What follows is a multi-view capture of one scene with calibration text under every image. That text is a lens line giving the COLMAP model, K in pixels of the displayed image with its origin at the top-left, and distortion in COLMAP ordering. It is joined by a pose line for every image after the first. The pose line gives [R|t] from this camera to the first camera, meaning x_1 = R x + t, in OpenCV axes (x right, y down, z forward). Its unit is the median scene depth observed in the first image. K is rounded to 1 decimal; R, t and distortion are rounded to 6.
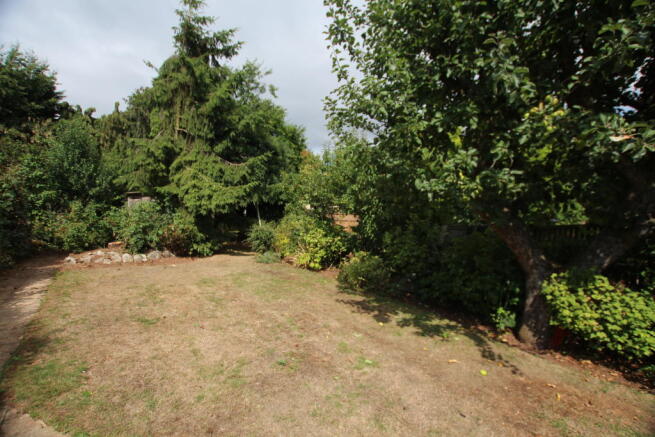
lens RADIAL K [[292.6, 0, 328.7], [0, 292.6, 218.0], [0, 0, 1]] dist [-0.023777, 0.000285]
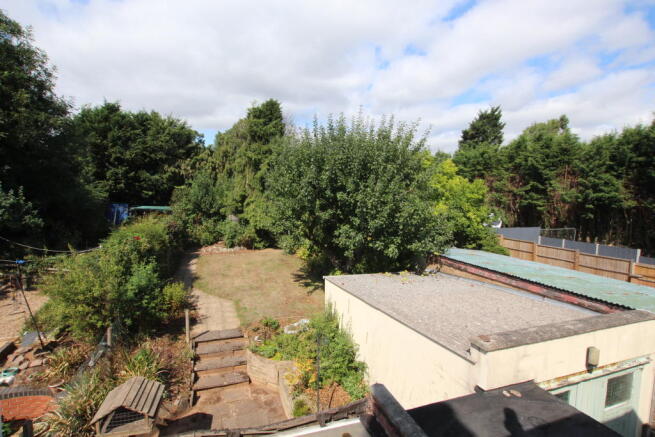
lens RADIAL K [[292.6, 0, 330.5], [0, 292.6, 217.7], [0, 0, 1]] dist [-0.023777, 0.000285]
pose [[0.951558, 0.013856, -0.307156, 0.632386], [0.006597, 0.997834, 0.065450, -0.209048], [0.307398, -0.064305, 0.949406, -0.719636]]
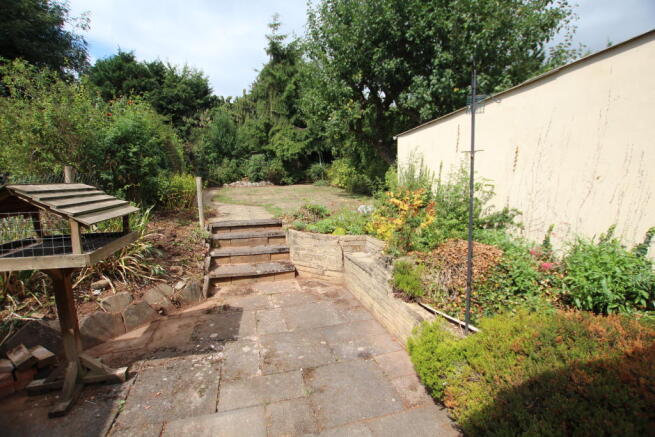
lens RADIAL K [[292.6, 0, 329.4], [0, 292.6, 208.2], [0, 0, 1]] dist [-0.023777, 0.000285]
pose [[0.925652, 0.000190, -0.378376, 0.451147], [0.044071, 0.993139, 0.108314, 0.091681], [0.375801, -0.116937, 0.919293, -0.519018]]
